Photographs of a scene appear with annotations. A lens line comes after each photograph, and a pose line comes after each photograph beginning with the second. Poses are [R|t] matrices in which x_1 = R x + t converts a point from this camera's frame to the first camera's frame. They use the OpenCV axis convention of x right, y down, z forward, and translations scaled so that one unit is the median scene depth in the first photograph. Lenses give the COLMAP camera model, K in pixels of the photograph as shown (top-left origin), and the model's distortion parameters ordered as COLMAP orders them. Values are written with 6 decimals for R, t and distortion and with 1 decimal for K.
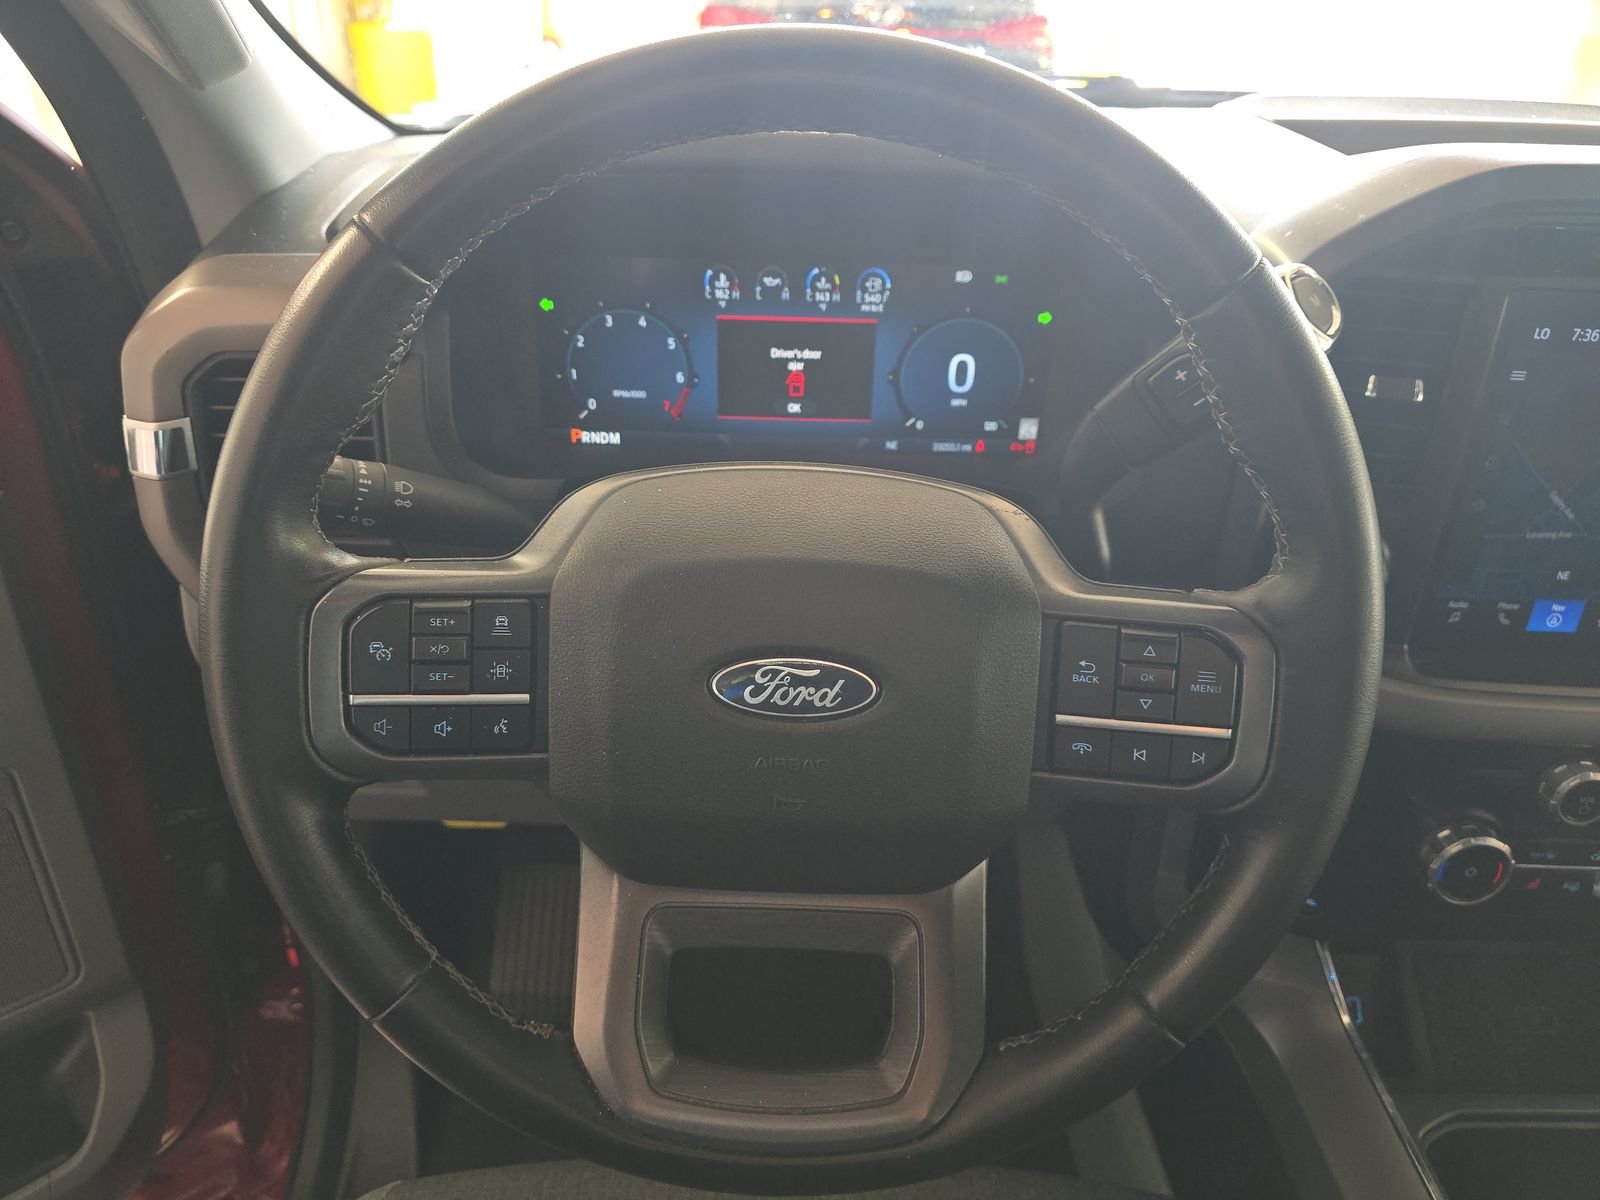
lens RADIAL K [[1097.0, 0, 822.1], [0, 1097.0, 636.3], [0, 0, 1]] dist [0.048003, -0.033727]
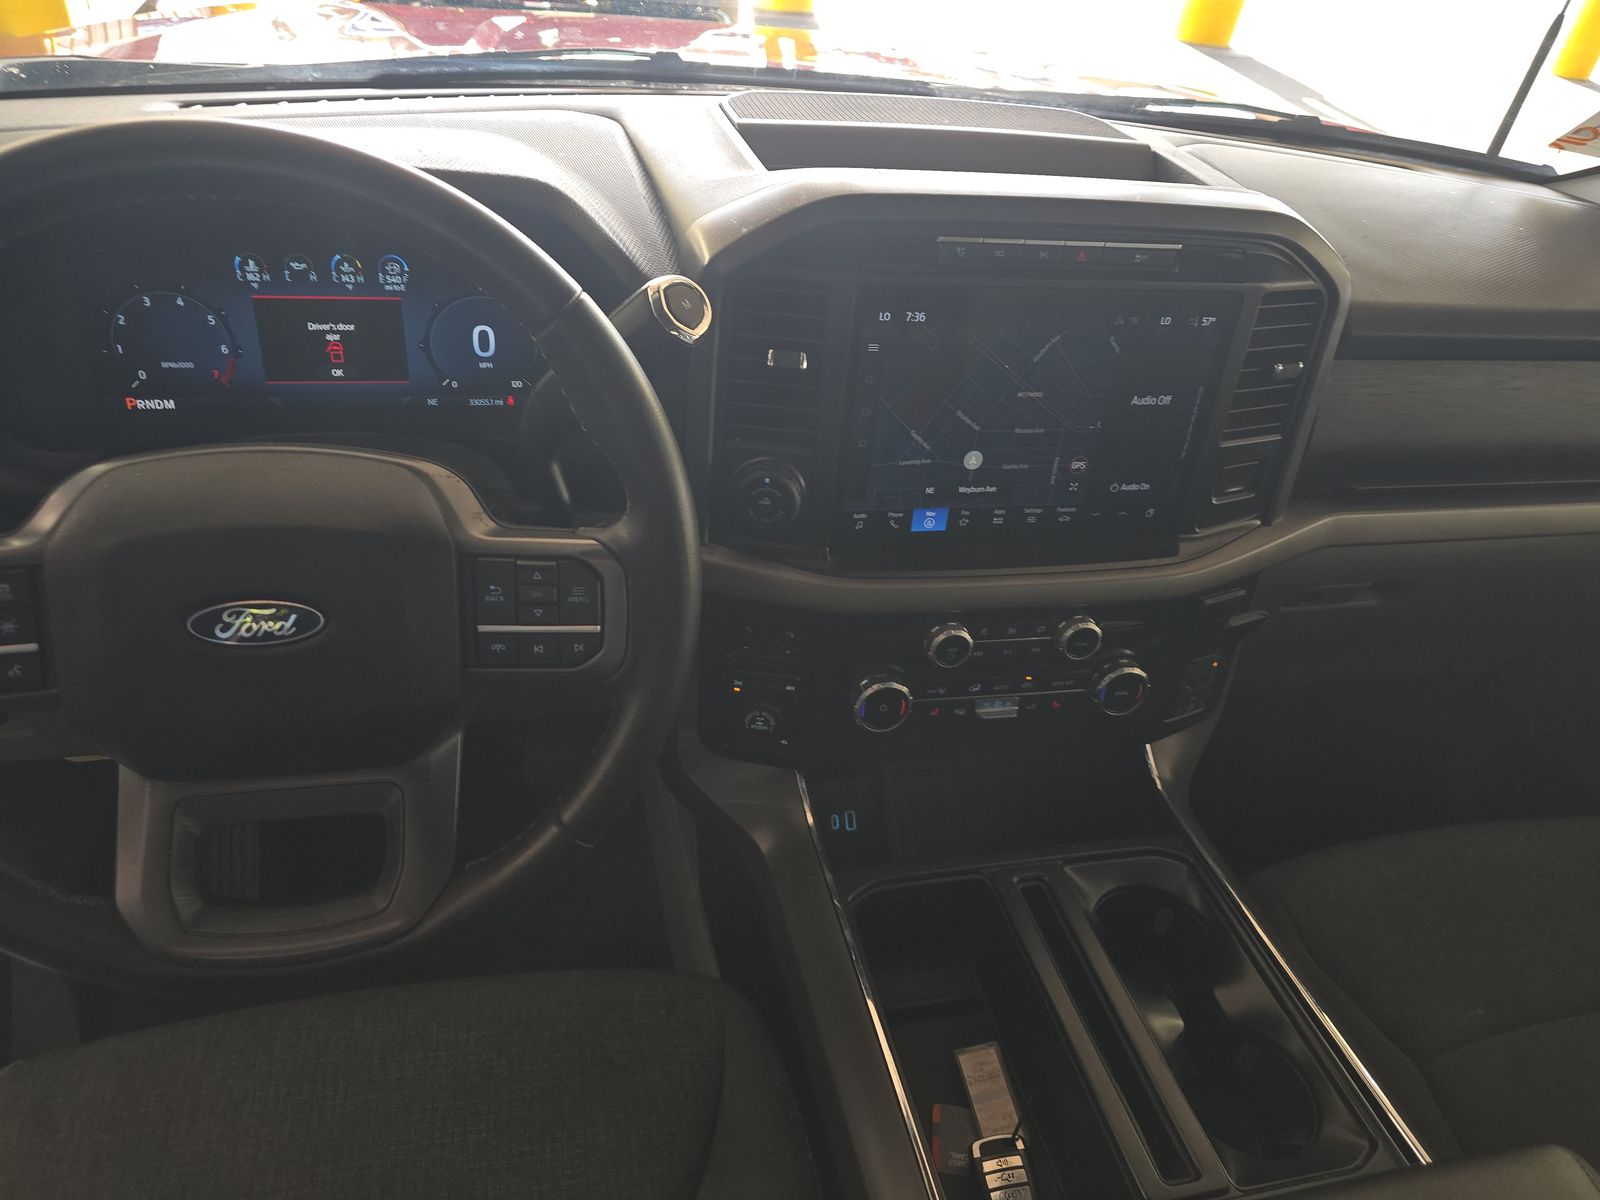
lens RADIAL K [[1097.0, 0, 839.2], [0, 1097.0, 614.9], [0, 0, 1]] dist [0.048003, -0.033727]
pose [[0.973635, -0.078798, 0.214072, 0.243082], [0.062331, 0.994630, 0.082622, -0.019319], [-0.219432, -0.067100, 0.973318, -0.302269]]
